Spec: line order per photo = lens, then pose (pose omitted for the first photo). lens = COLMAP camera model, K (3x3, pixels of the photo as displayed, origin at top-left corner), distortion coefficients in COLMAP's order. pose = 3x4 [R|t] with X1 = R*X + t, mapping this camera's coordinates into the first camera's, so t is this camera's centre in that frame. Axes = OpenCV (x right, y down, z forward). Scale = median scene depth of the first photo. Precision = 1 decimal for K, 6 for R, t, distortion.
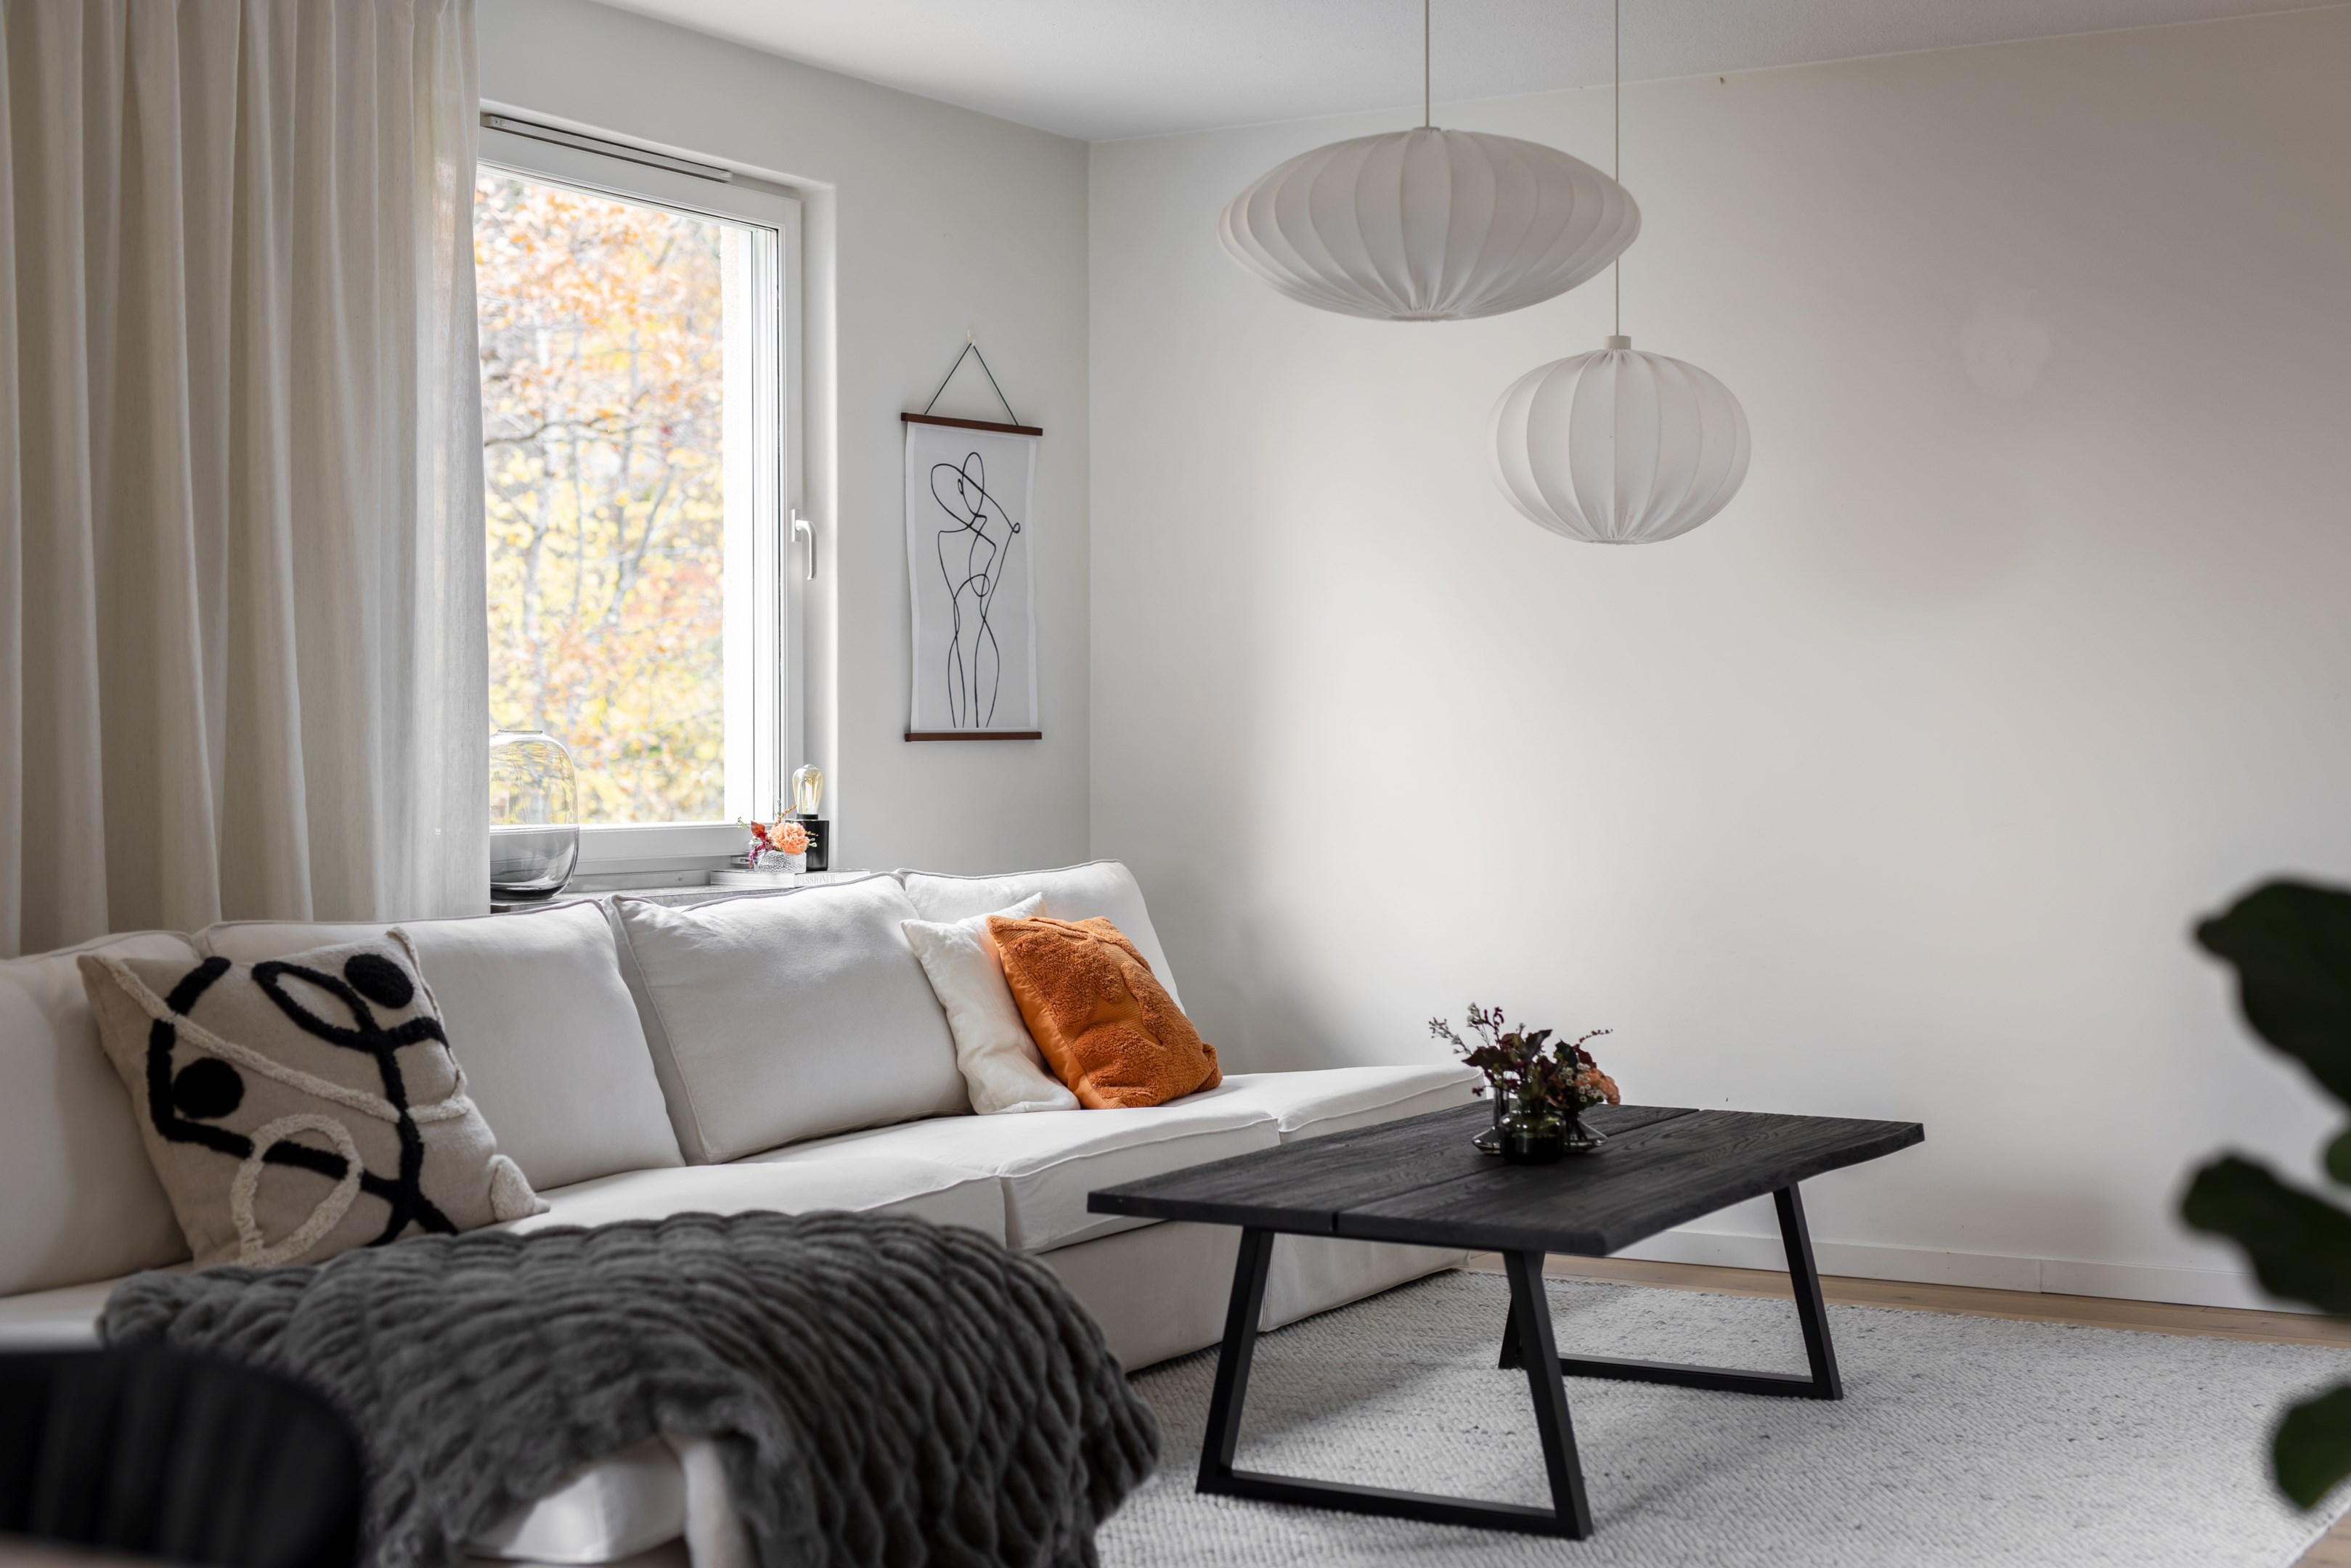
lens RADIAL K [[3320.6, 0, 1175.5], [0, 3320.6, 784.0], [0, 0, 1]] dist [-0.026397, 0.025159]
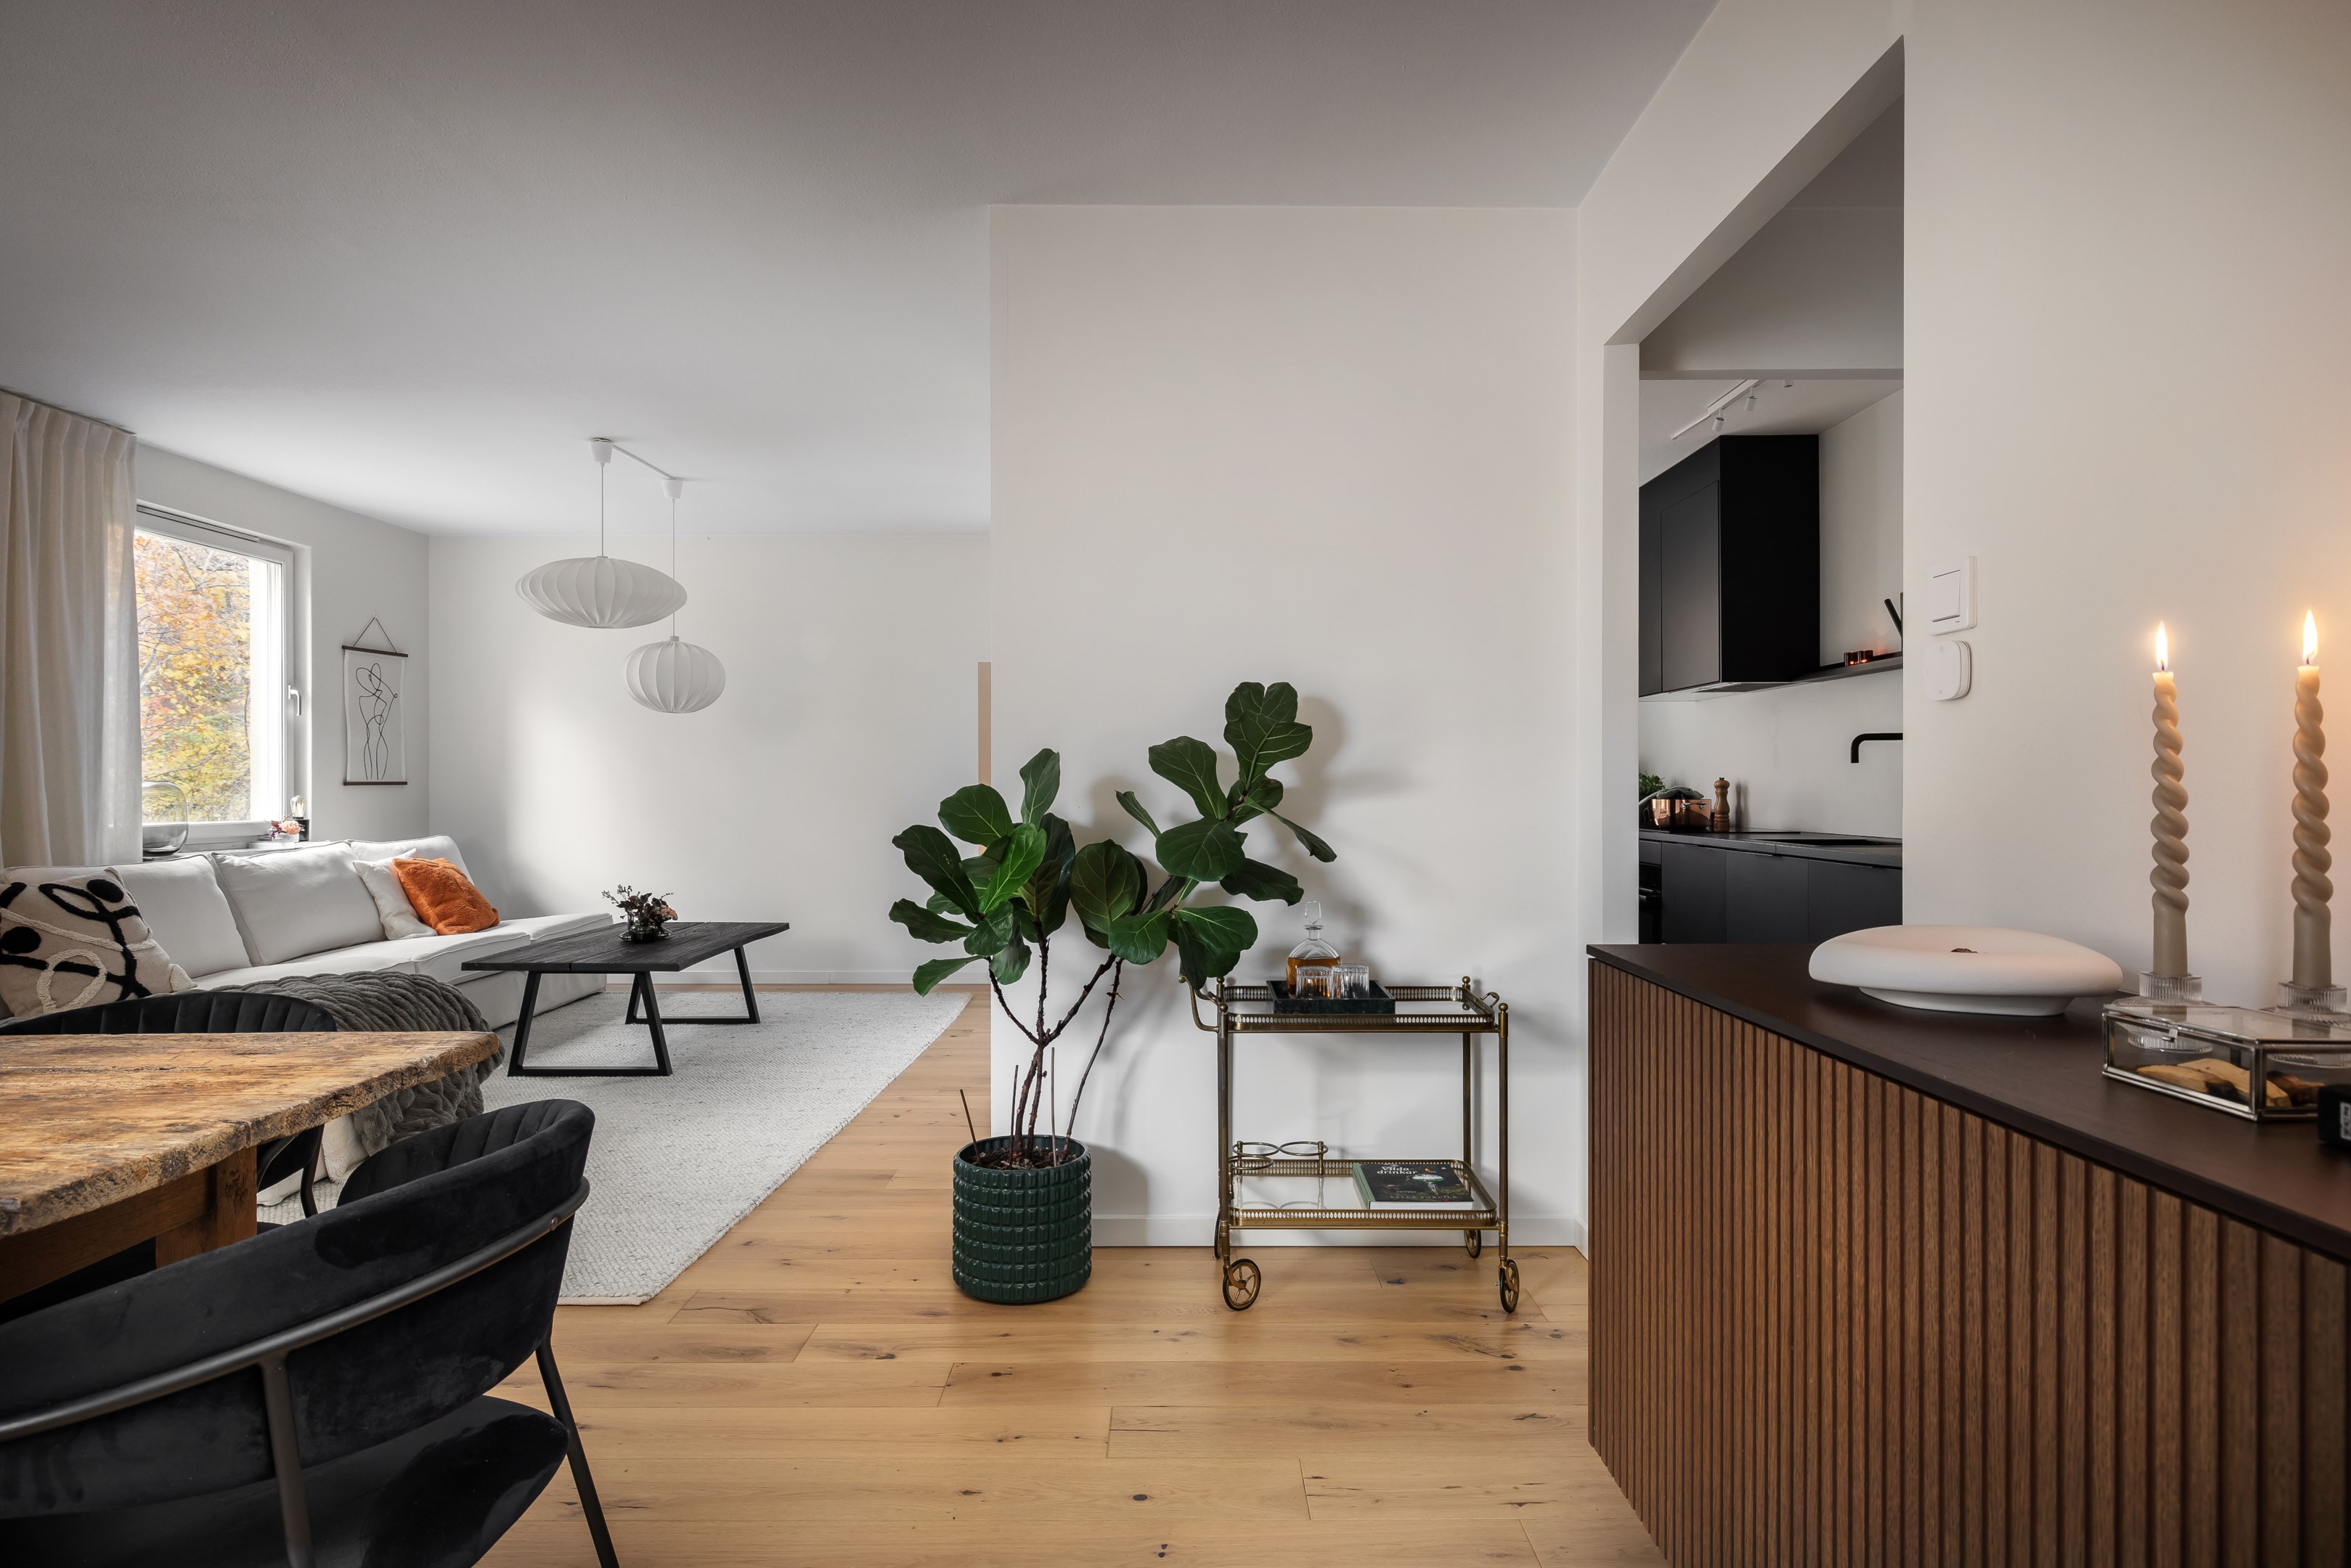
lens RADIAL K [[1344.3, 0, 1183.9], [0, 1344.3, 785.5], [0, 0, 1]] dist [0.002176, -0.000416]
pose [[0.866468, 0.002250, 0.499228, -0.052338], [0.004072, 0.999925, -0.011575, 0.000641], [-0.499217, 0.012062, 0.866393, -0.150328]]
